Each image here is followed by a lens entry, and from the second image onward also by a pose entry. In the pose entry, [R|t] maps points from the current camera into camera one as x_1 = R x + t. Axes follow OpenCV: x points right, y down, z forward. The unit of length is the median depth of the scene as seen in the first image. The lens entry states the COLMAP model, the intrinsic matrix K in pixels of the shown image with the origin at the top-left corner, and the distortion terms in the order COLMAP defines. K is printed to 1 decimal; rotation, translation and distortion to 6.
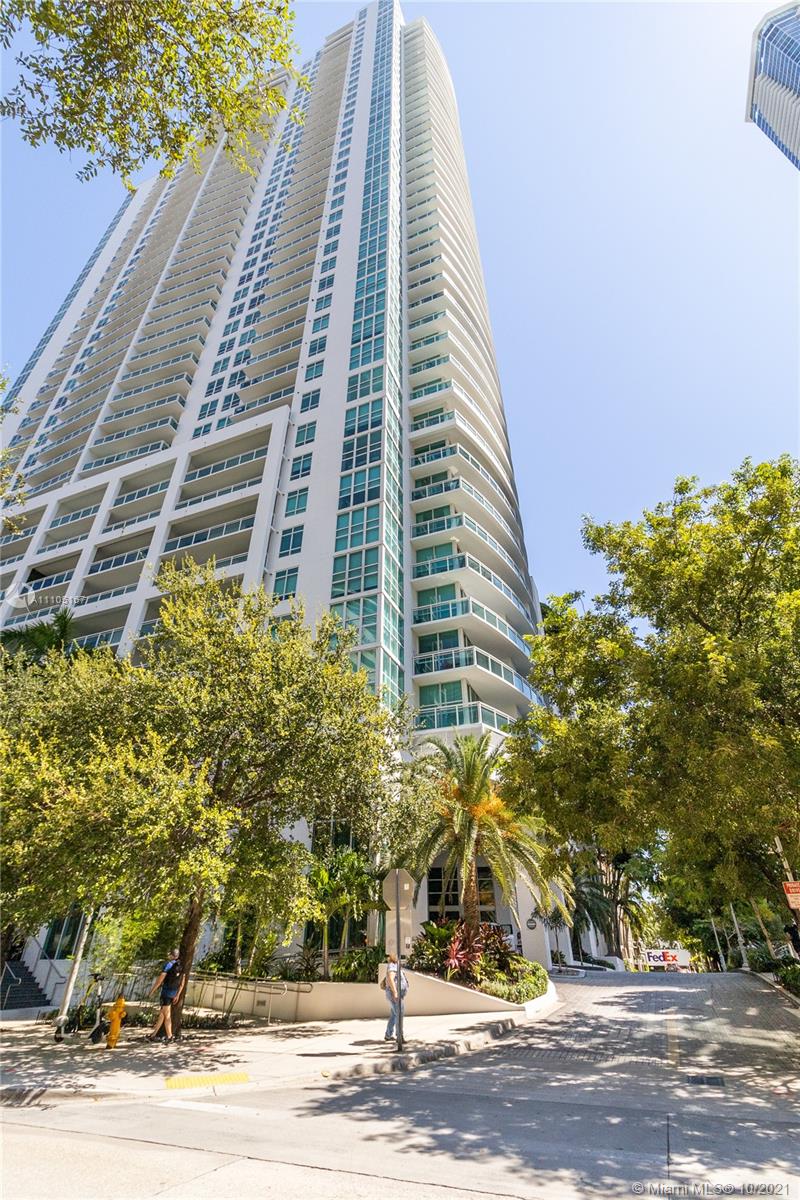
lens RADIAL K [[553.6, 0, 395.9], [0, 553.6, 600.8], [0, 0, 1]] dist [0.000058, 0.000222]
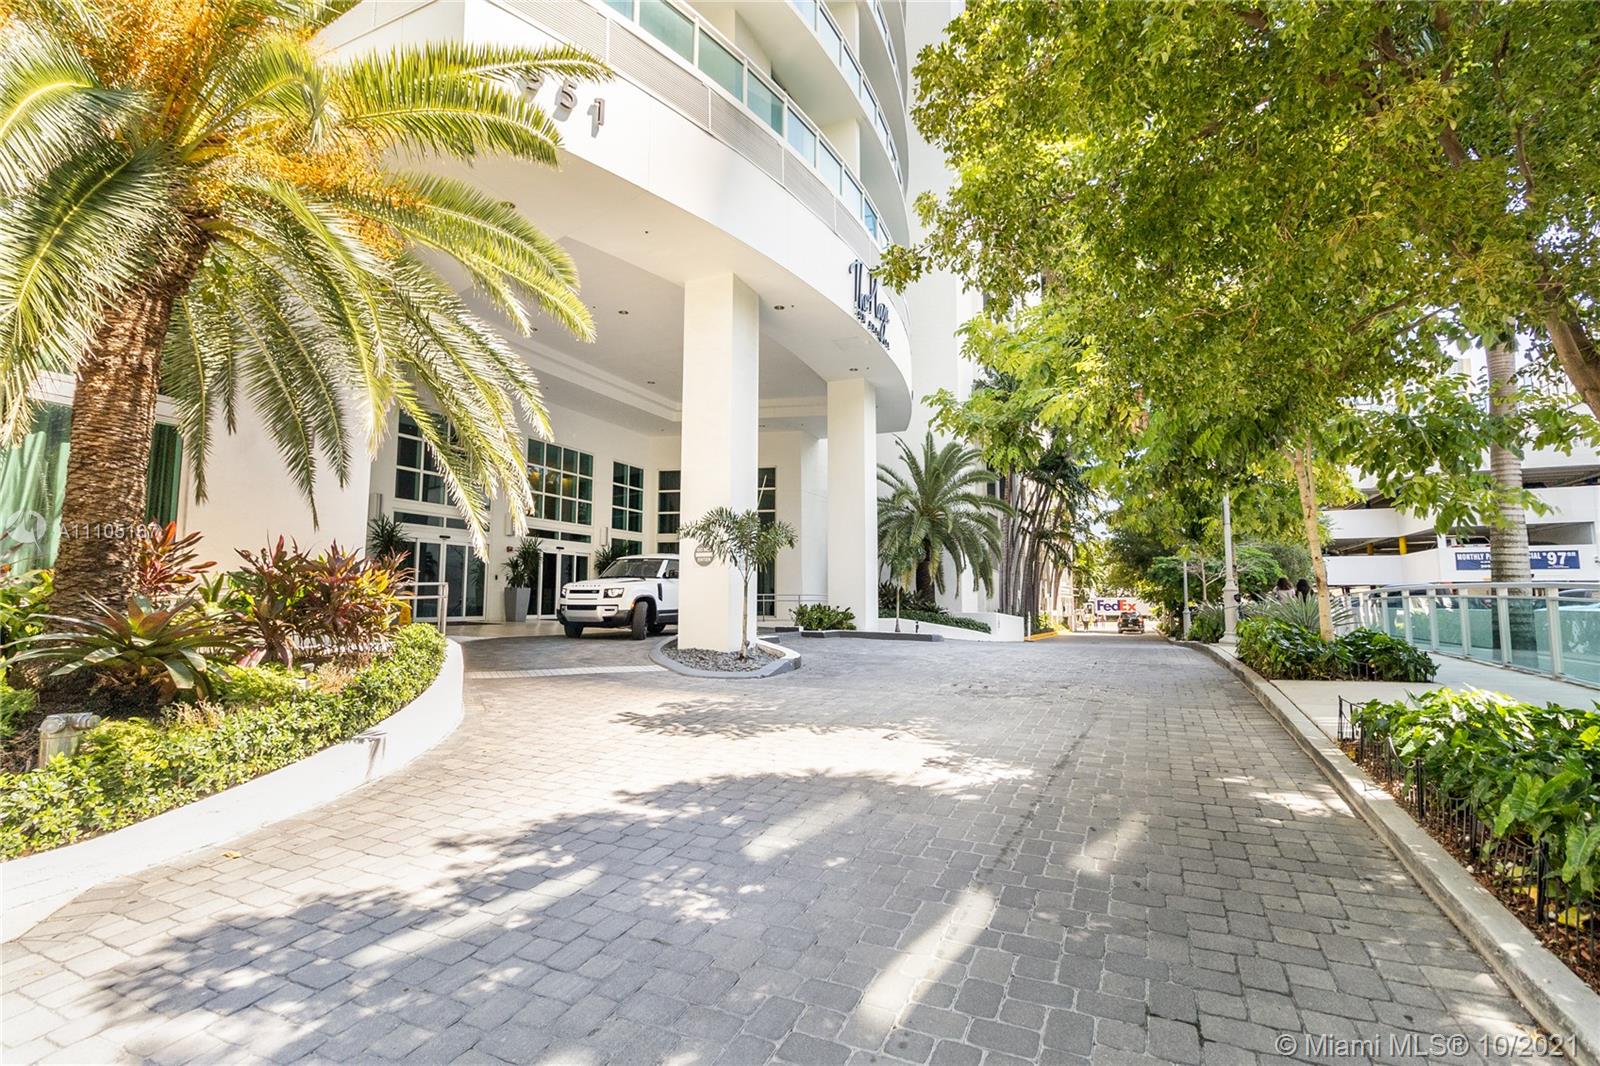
lens RADIAL K [[738.1, 0, 802.9], [0, 738.1, 535.2], [0, 0, 1]] dist [0.000058, 0.000222]
pose [[0.999440, -0.000645, -0.033441, 0.206376], [0.016056, 0.886332, 0.462773, 0.203530], [0.029341, -0.463051, 0.885846, 0.334261]]
